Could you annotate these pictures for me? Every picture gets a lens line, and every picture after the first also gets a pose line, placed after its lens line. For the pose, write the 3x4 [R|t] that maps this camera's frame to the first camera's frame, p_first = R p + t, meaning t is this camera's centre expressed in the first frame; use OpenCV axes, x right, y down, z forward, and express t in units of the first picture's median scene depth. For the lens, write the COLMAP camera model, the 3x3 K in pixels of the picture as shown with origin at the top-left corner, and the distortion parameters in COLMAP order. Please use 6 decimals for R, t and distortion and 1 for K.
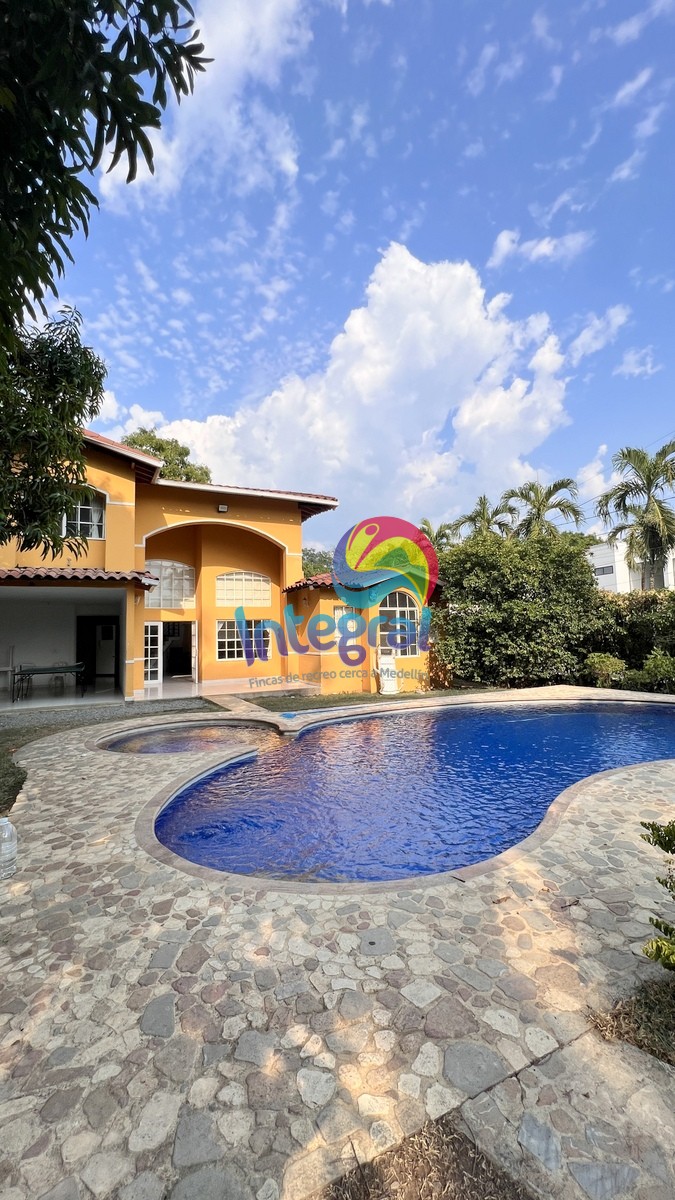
lens RADIAL K [[481.5, 0, 338.1], [0, 481.5, 605.4], [0, 0, 1]] dist [-0.001512, 0.000801]
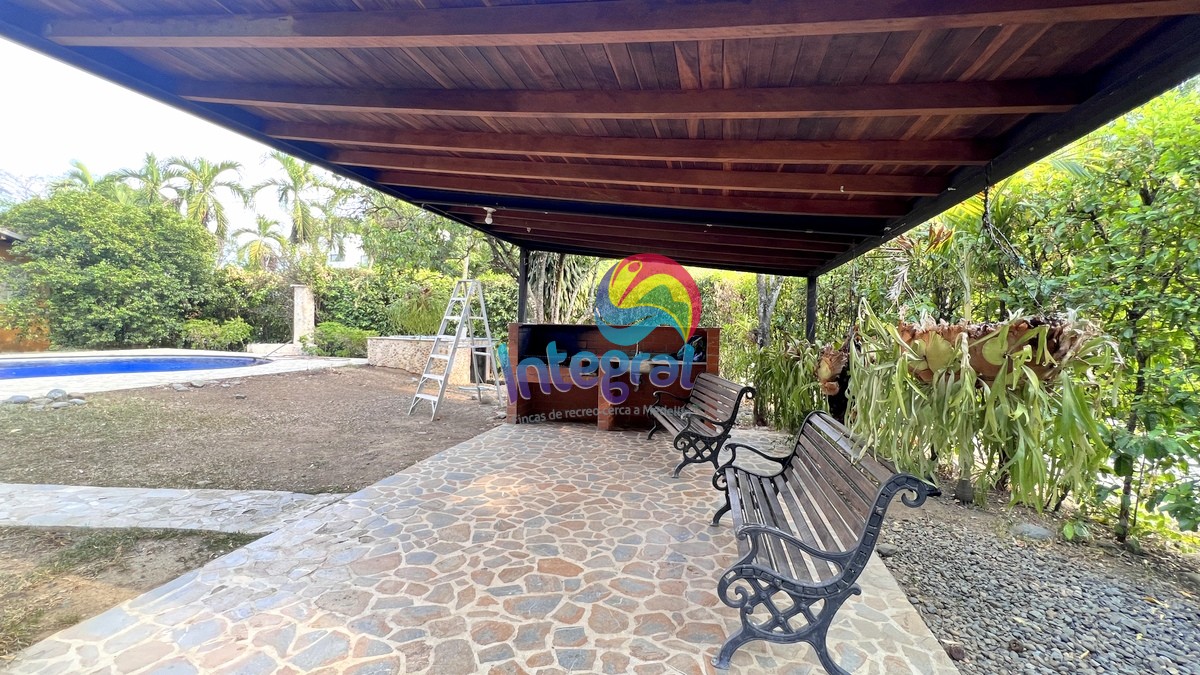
lens RADIAL K [[481.5, 0, 596.0], [0, 481.5, 336.0], [0, 0, 1]] dist [-0.001512, 0.000801]
pose [[0.650283, 0.022510, 0.759359, 0.210173], [-0.089125, 0.994919, 0.046830, -0.001296], [-0.754446, -0.098131, 0.648985, -0.342358]]
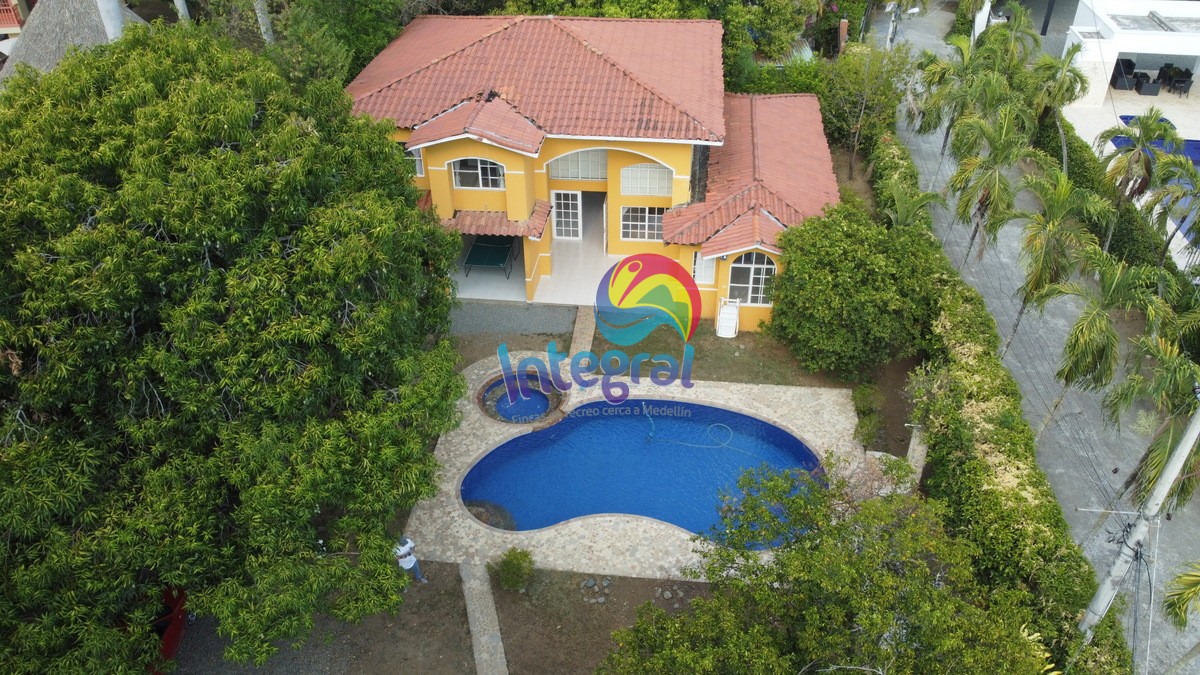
lens RADIAL K [[893.3, 0, 592.2], [0, 893.3, 335.2], [0, 0, 1]] dist [-0.005202, 0.000331]
pose [[0.841293, 0.318189, -0.437014, 0.646330], [0.026870, 0.782805, 0.621686, -0.971655], [0.539911, -0.534763, 0.650019, -0.476280]]
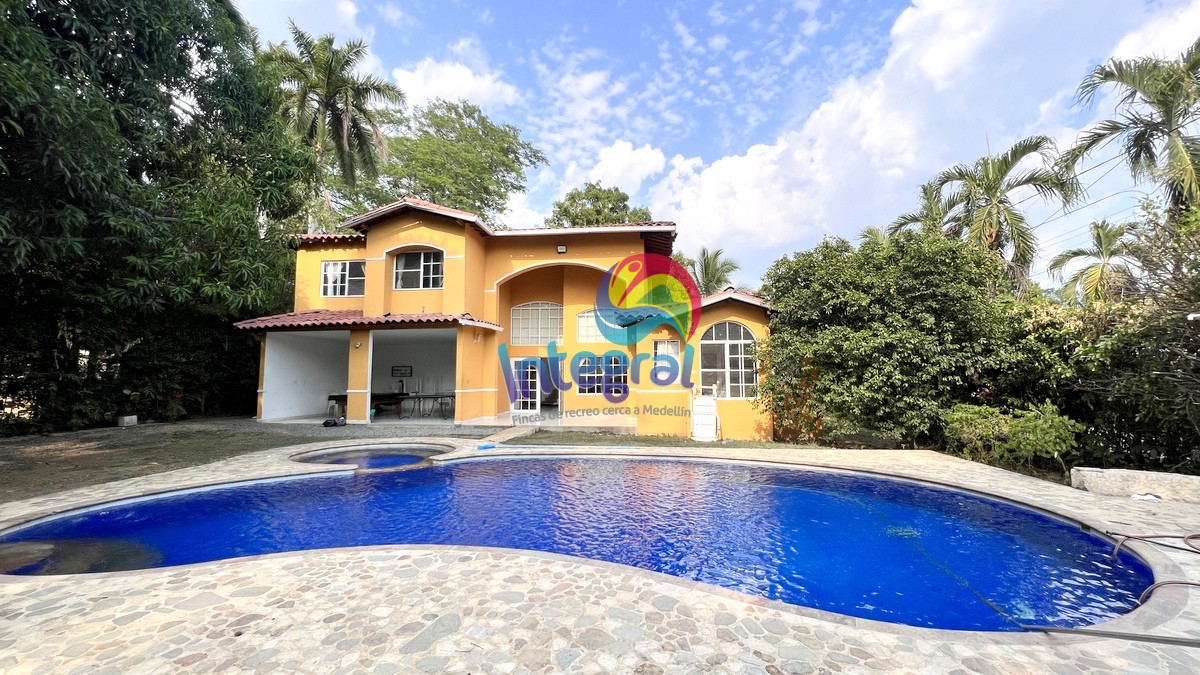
lens RADIAL K [[481.5, 0, 594.7], [0, 481.5, 337.3], [0, 0, 1]] dist [-0.001512, 0.000801]
pose [[0.836618, -0.023294, -0.547292, 0.348741], [0.016436, 0.999713, -0.017426, 0.008796], [0.547541, 0.005583, 0.836760, 0.144147]]
